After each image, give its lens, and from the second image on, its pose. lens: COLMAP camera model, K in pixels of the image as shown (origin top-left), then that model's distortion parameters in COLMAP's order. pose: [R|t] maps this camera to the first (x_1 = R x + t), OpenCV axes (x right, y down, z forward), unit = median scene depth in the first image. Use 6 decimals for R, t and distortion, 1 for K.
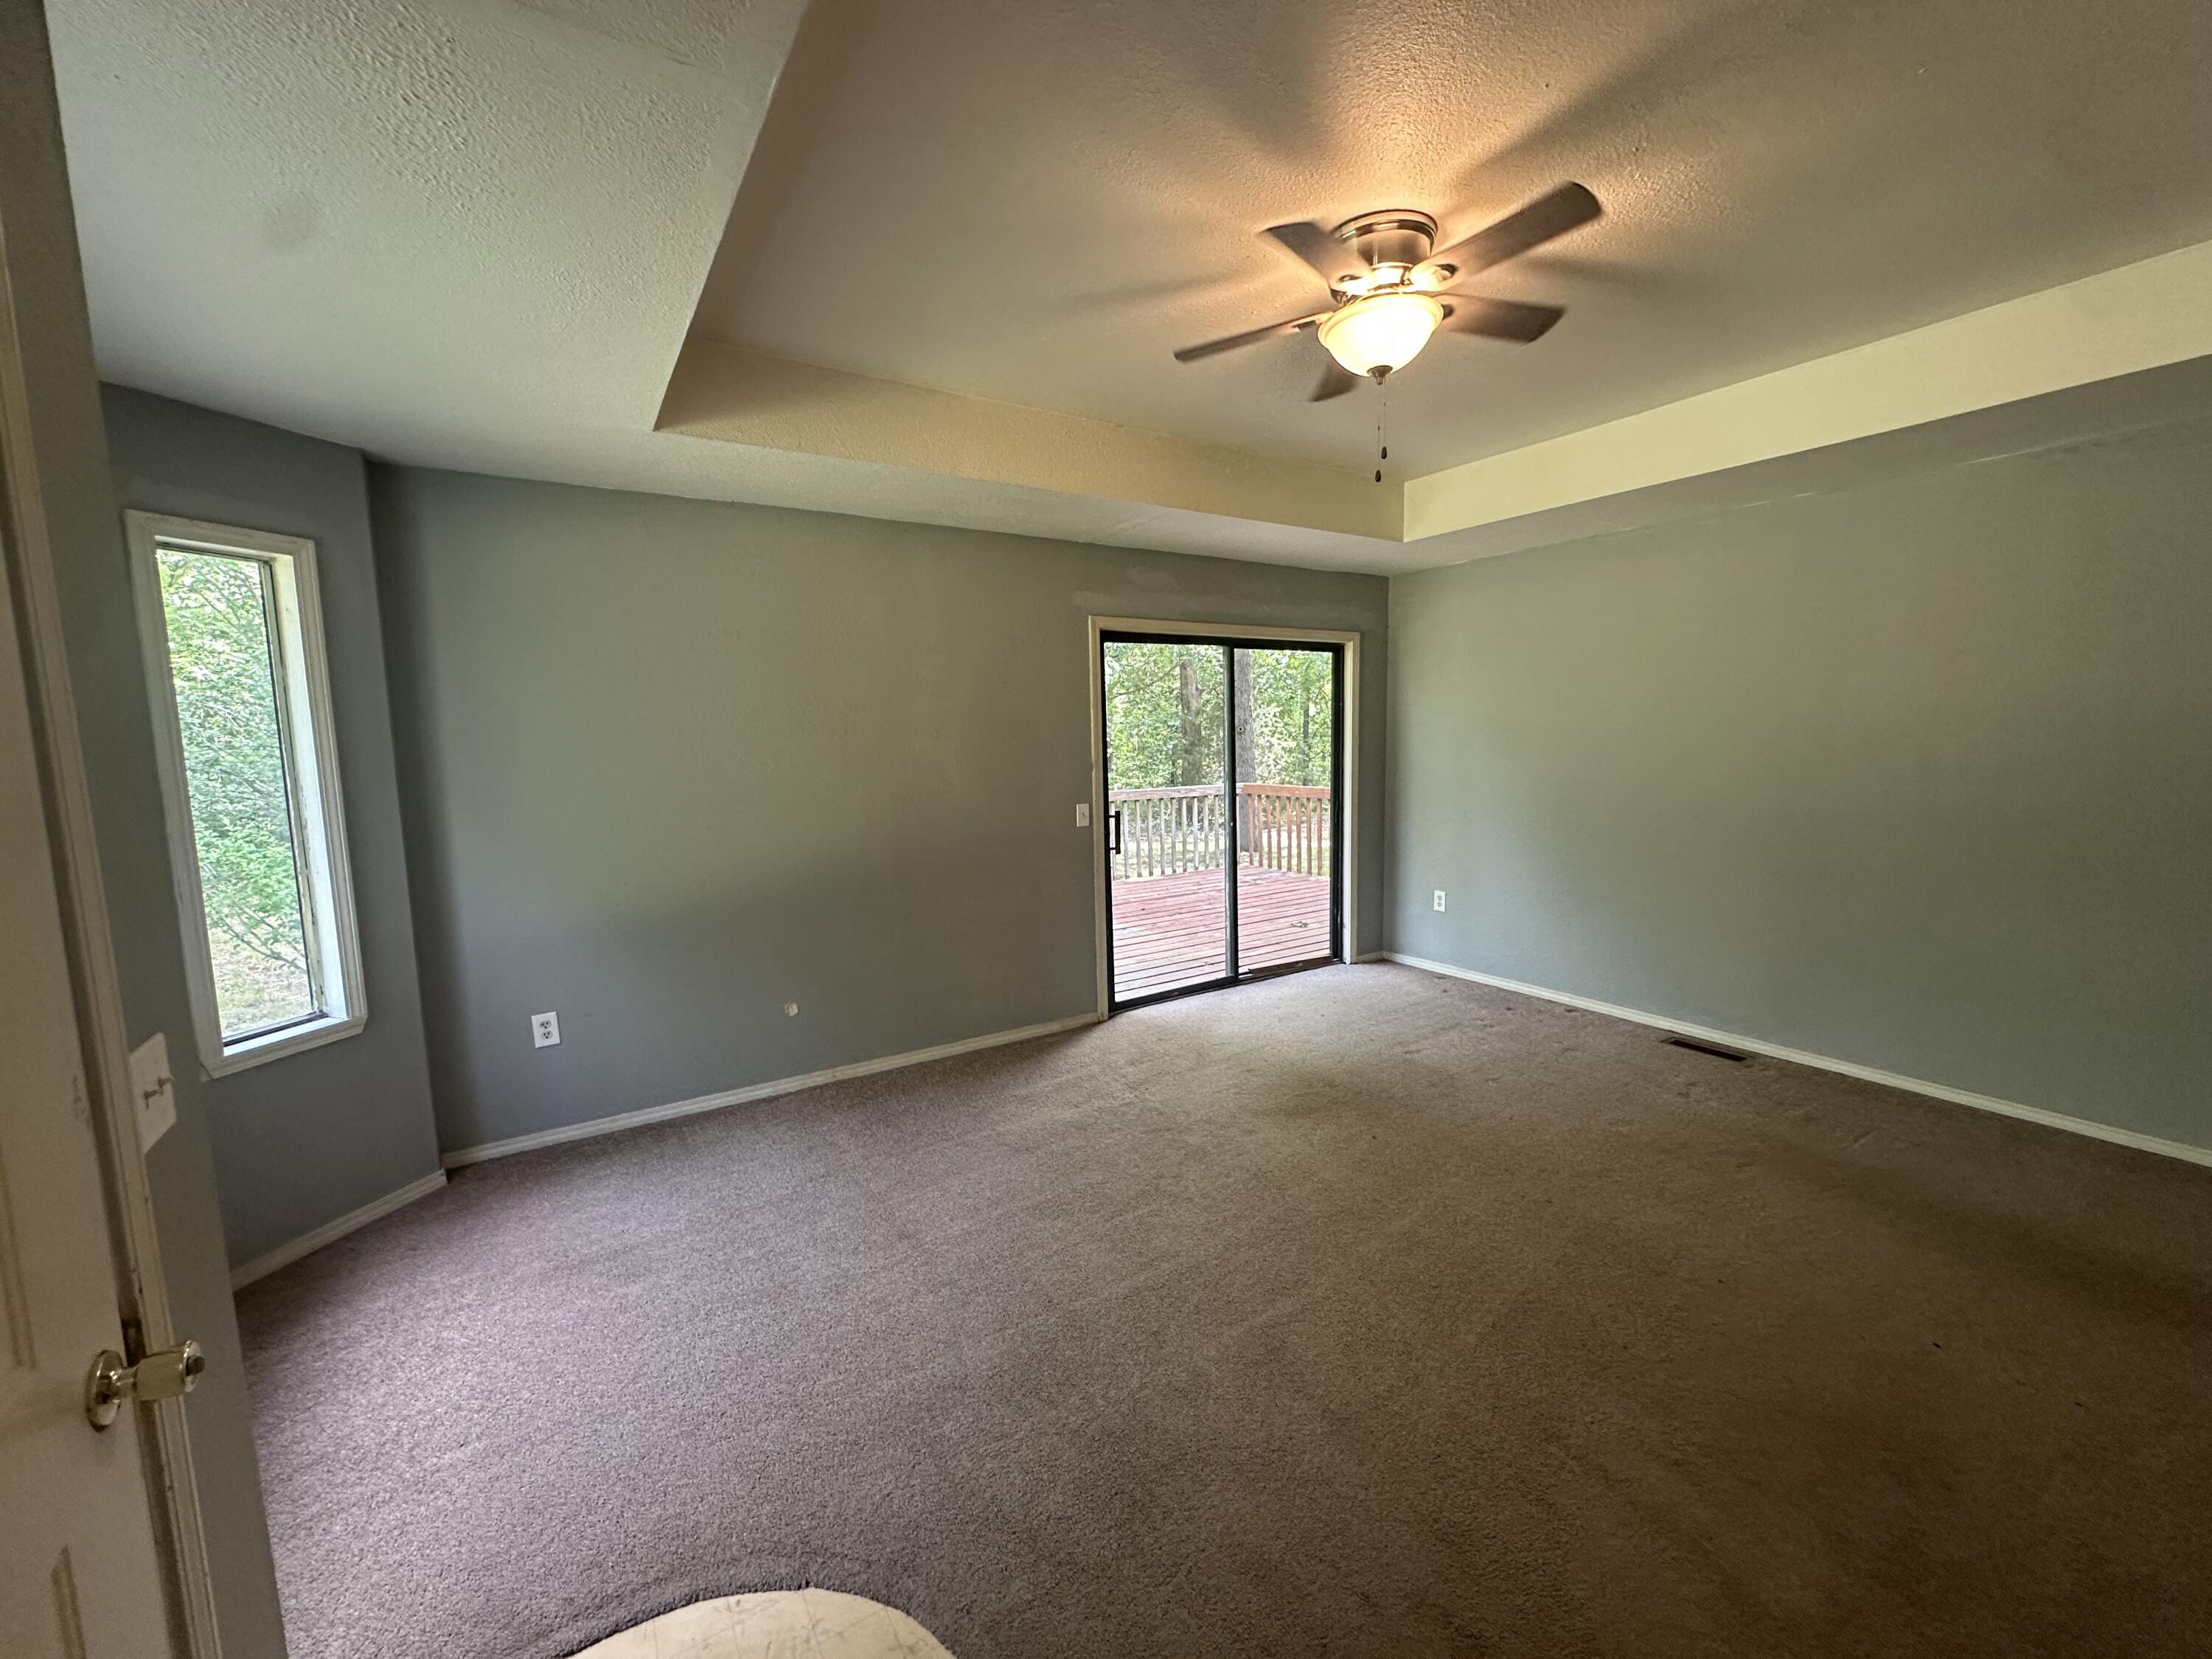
lens RADIAL K [[878.9, 0, 1108.0], [0, 878.9, 830.1], [0, 0, 1]] dist [-0.004573, 0.000678]
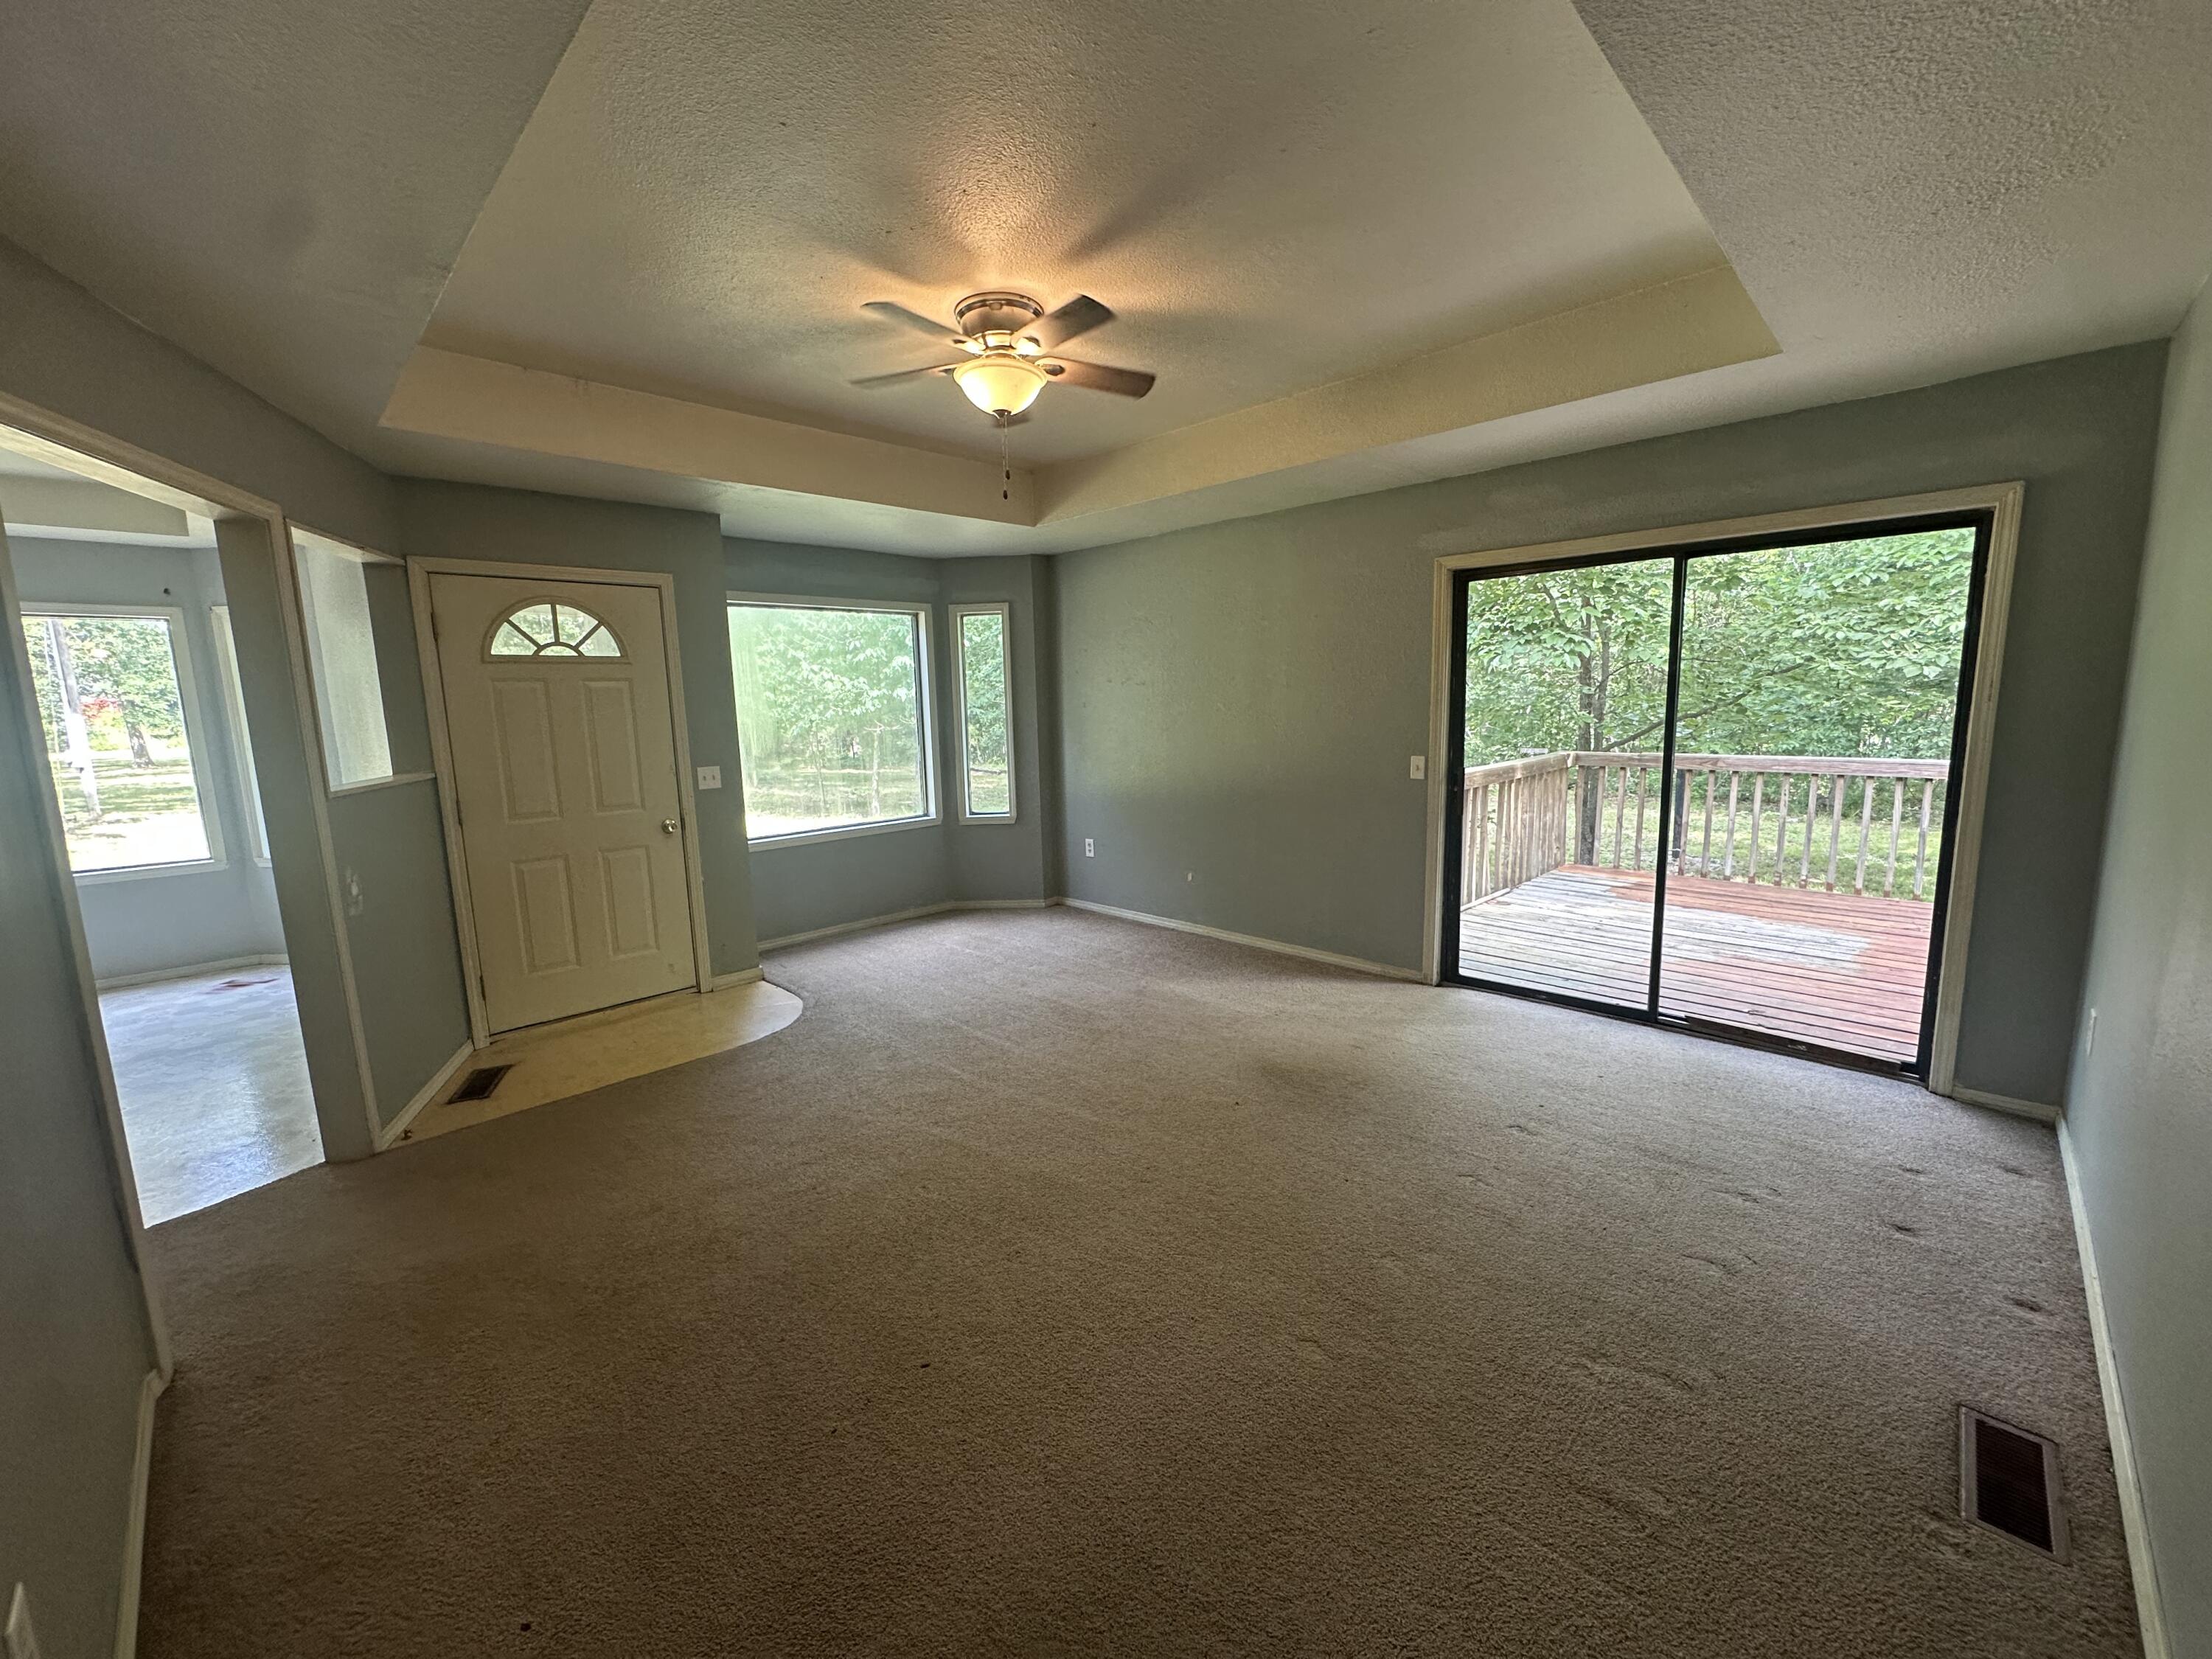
lens RADIAL K [[878.9, 0, 1105.0], [0, 878.9, 827.4], [0, 0, 1]] dist [-0.004573, 0.000678]
pose [[0.219934, 0.156355, -0.962903, 0.830356], [-0.087698, 0.986244, 0.140114, -0.056568], [0.971565, 0.053629, 0.230620, 0.433883]]
